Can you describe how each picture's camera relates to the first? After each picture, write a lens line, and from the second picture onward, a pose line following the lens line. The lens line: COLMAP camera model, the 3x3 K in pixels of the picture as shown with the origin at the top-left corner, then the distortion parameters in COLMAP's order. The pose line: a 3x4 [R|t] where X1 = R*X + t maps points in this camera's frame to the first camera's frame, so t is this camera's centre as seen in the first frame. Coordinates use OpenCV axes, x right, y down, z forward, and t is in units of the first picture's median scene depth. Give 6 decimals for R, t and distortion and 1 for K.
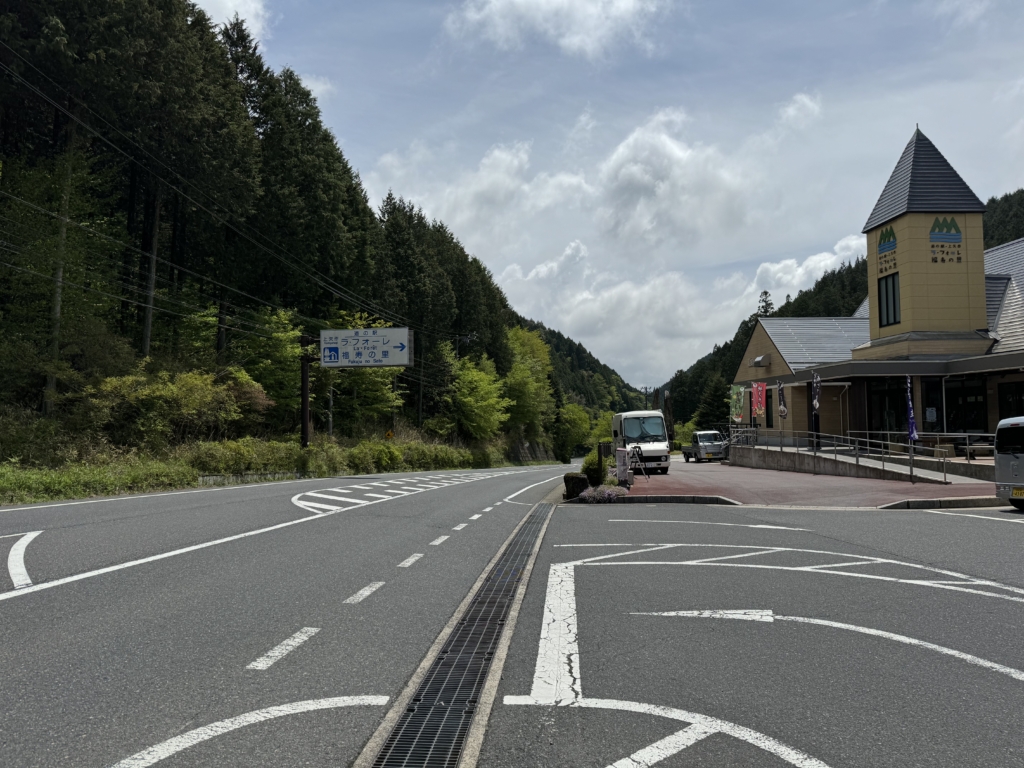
lens RADIAL K [[715.8, 0, 512.0], [0, 715.8, 384.0], [0, 0, 1]] dist [0.101952, 0.000666]
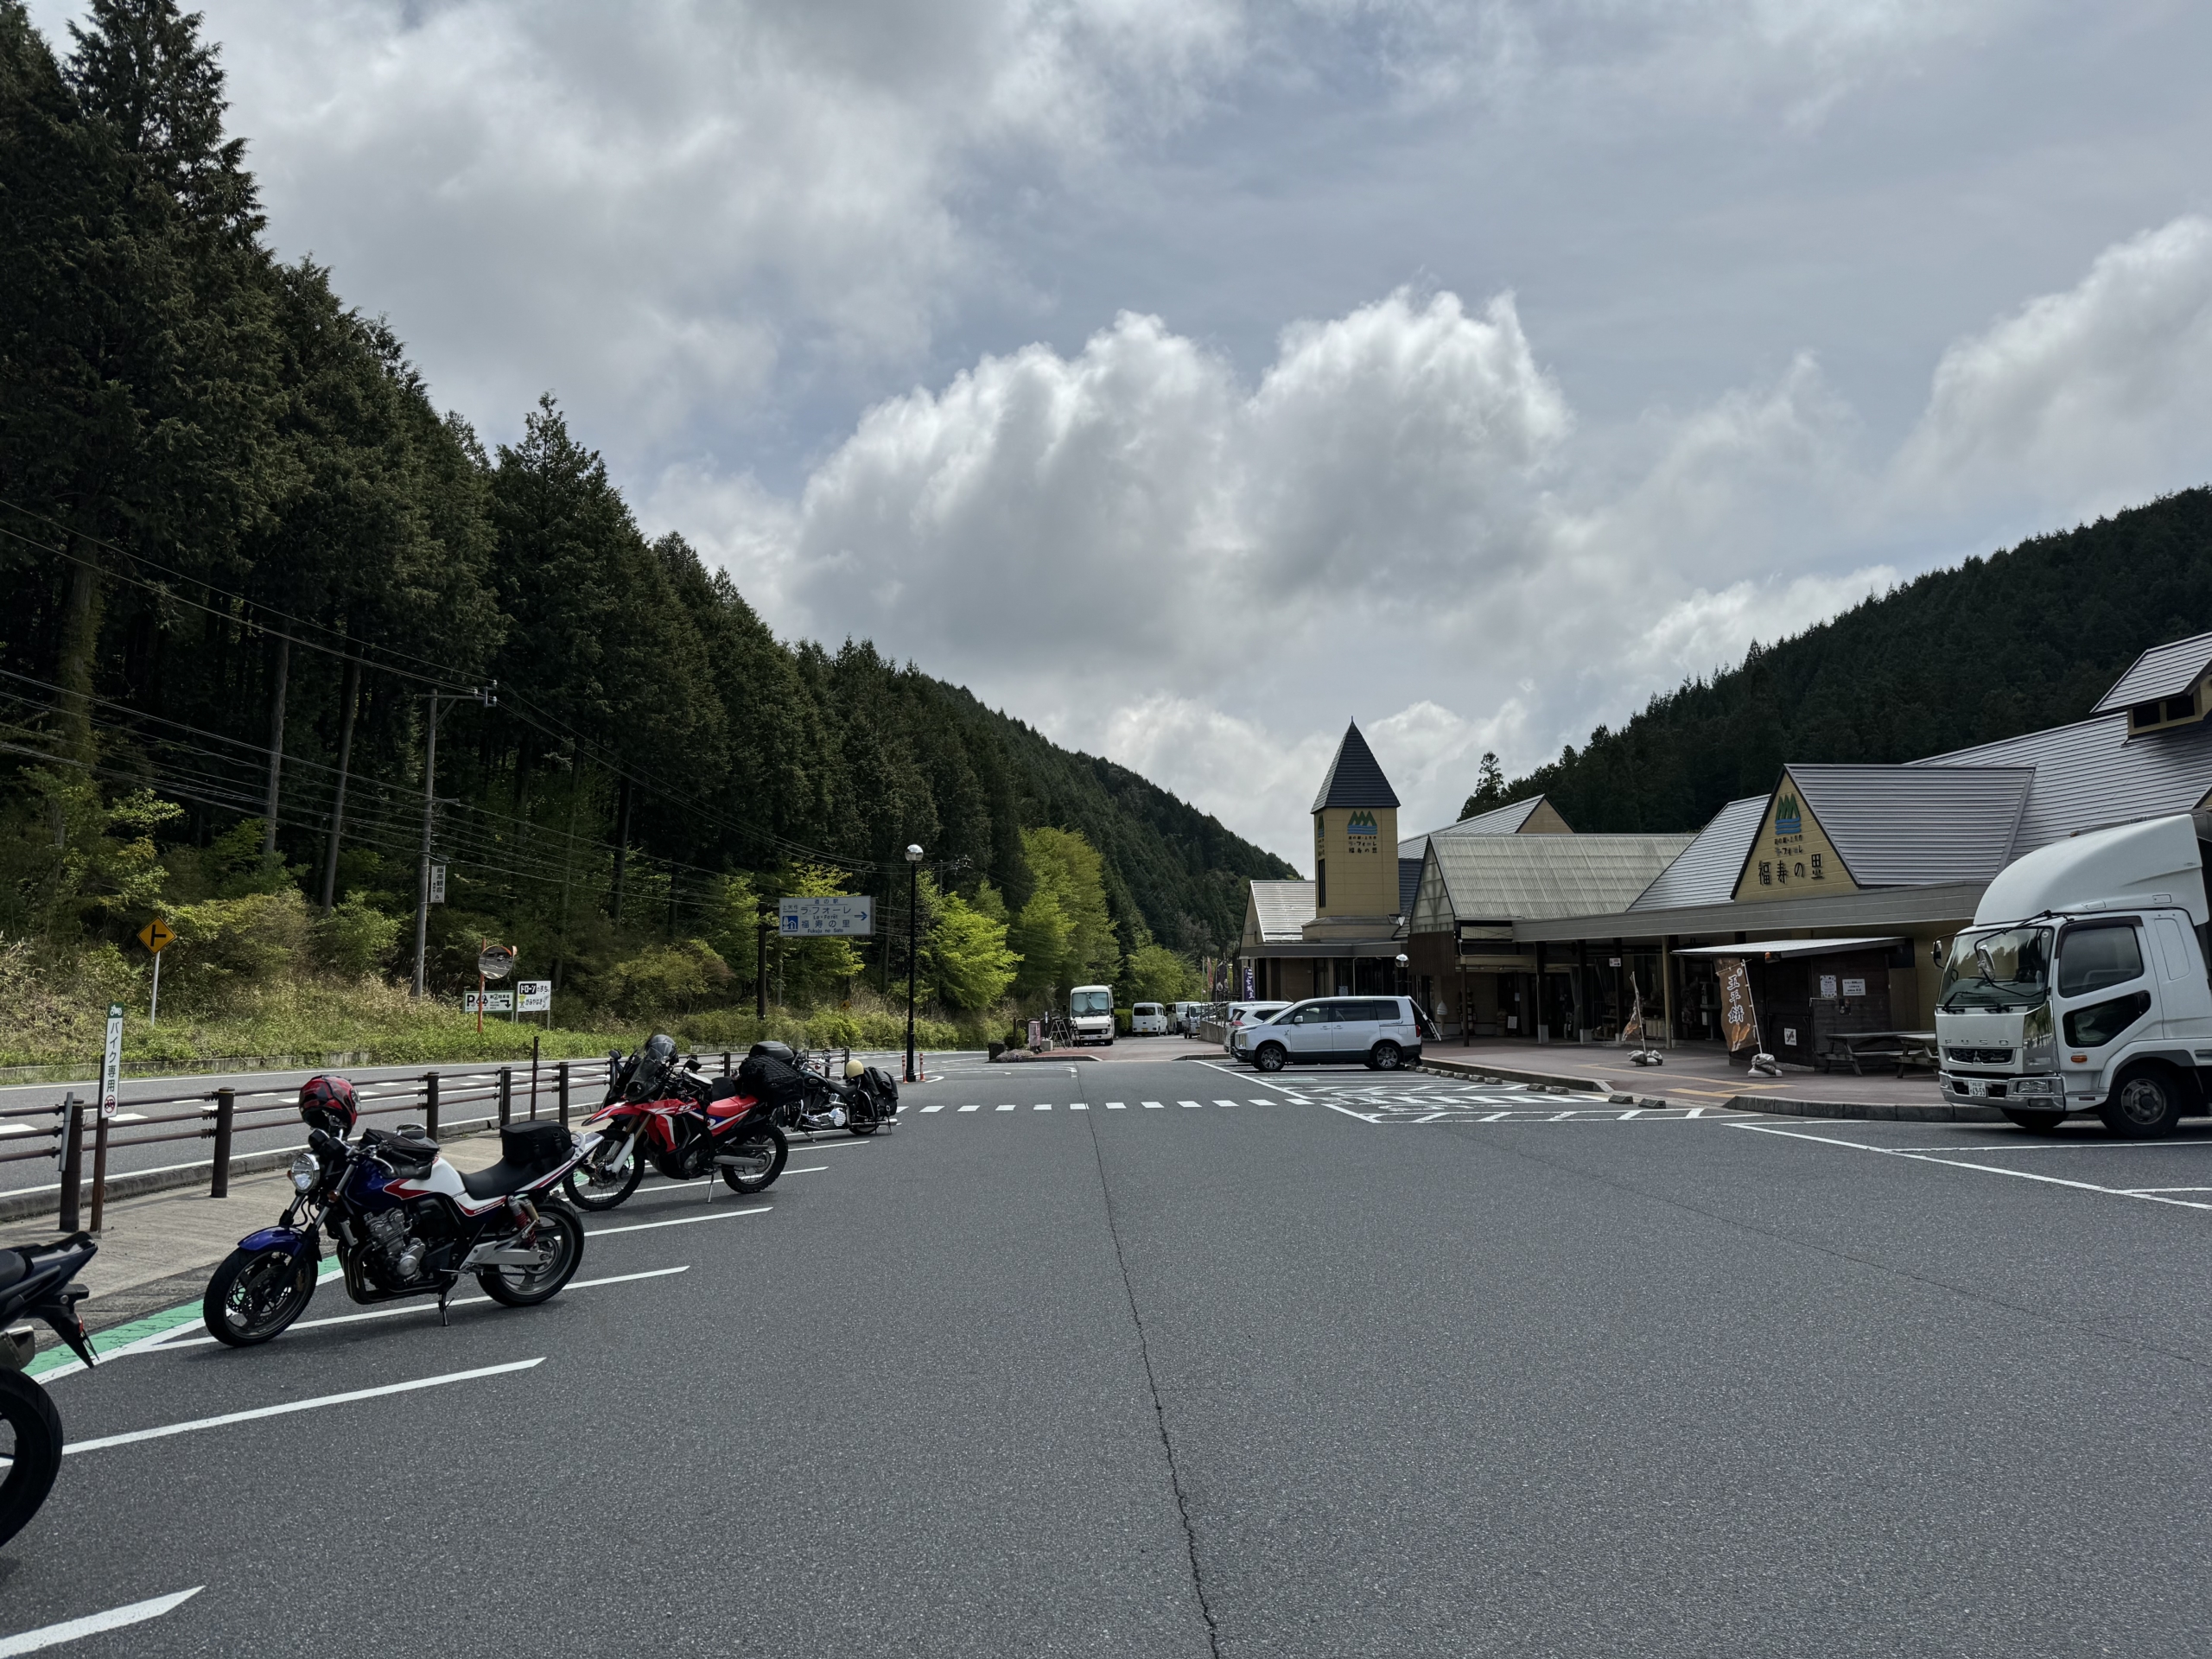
lens RADIAL K [[1546.3, 0, 1106.0], [0, 1546.3, 829.5], [0, 0, 1]] dist [0.101952, 0.000666]
pose [[0.999961, 0.006293, 0.006221, 0.102400], [-0.006066, 0.999341, -0.035792, -0.061182], [-0.006442, 0.035753, 0.999340, -0.702821]]
